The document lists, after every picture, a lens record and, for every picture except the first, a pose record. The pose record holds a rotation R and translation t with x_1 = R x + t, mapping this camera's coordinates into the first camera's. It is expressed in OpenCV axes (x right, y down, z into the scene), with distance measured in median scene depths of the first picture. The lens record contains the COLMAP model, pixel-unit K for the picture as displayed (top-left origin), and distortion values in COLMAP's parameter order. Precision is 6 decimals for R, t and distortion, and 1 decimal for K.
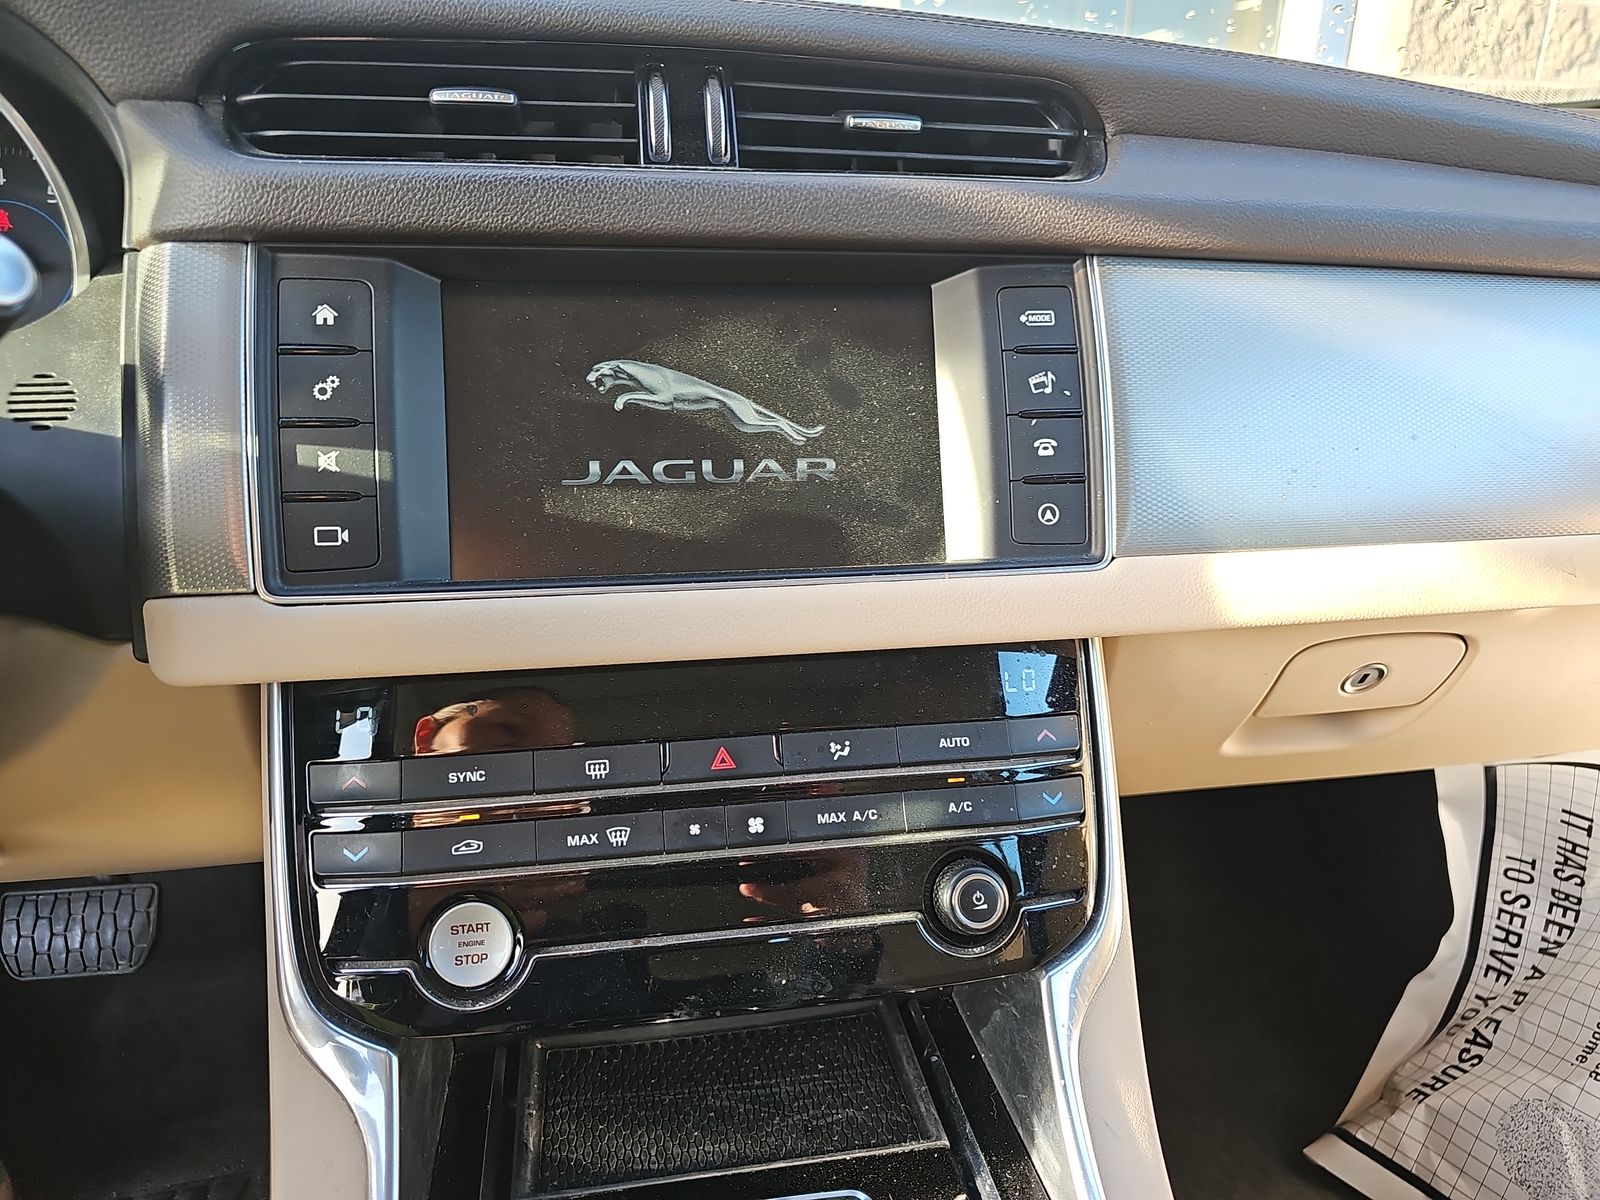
lens RADIAL K [[1246.2, 0, 801.1], [0, 1246.2, 593.7], [0, 0, 1]] dist [0.060810, 0.001526]
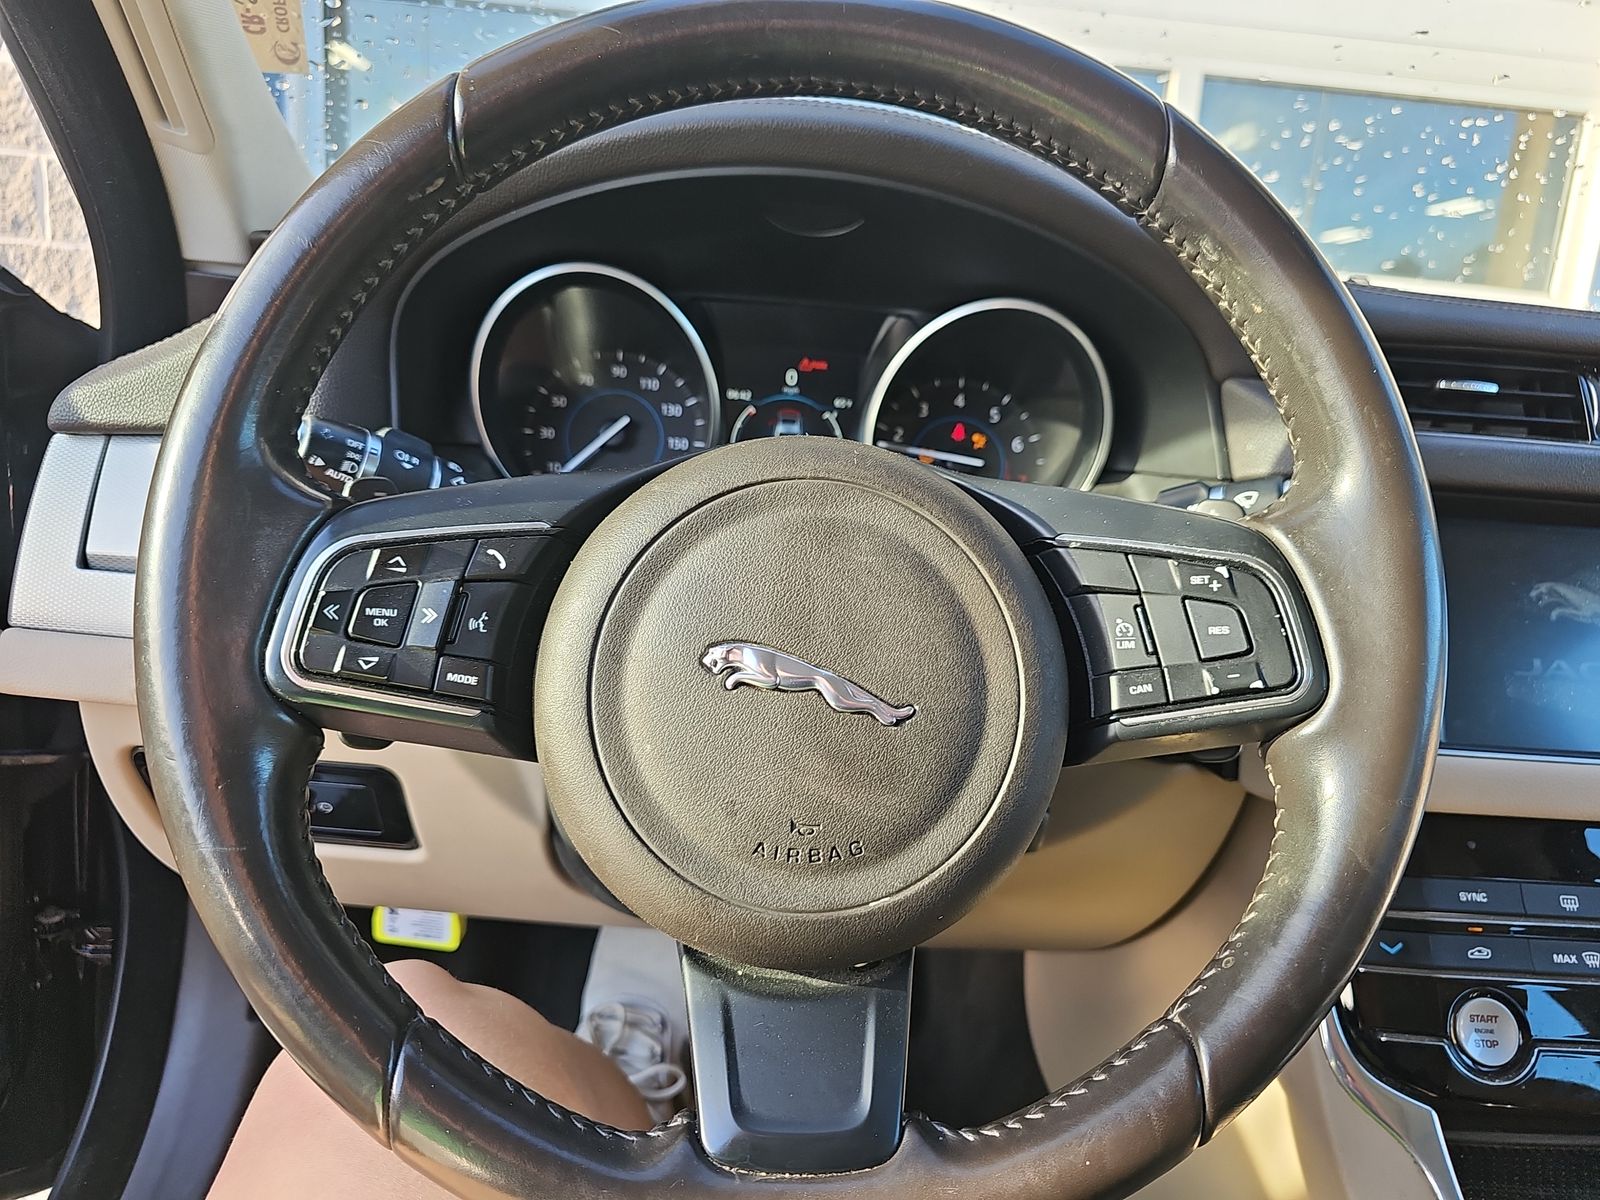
lens RADIAL K [[1070.6, 0, 795.9], [0, 1070.6, 607.2], [0, 0, 1]] dist [0.040534, -0.014977]
pose [[0.989807, 0.084011, -0.114997, -0.796653], [-0.095898, 0.990144, -0.102067, 0.029800], [0.105289, 0.112055, 0.988108, -0.198539]]
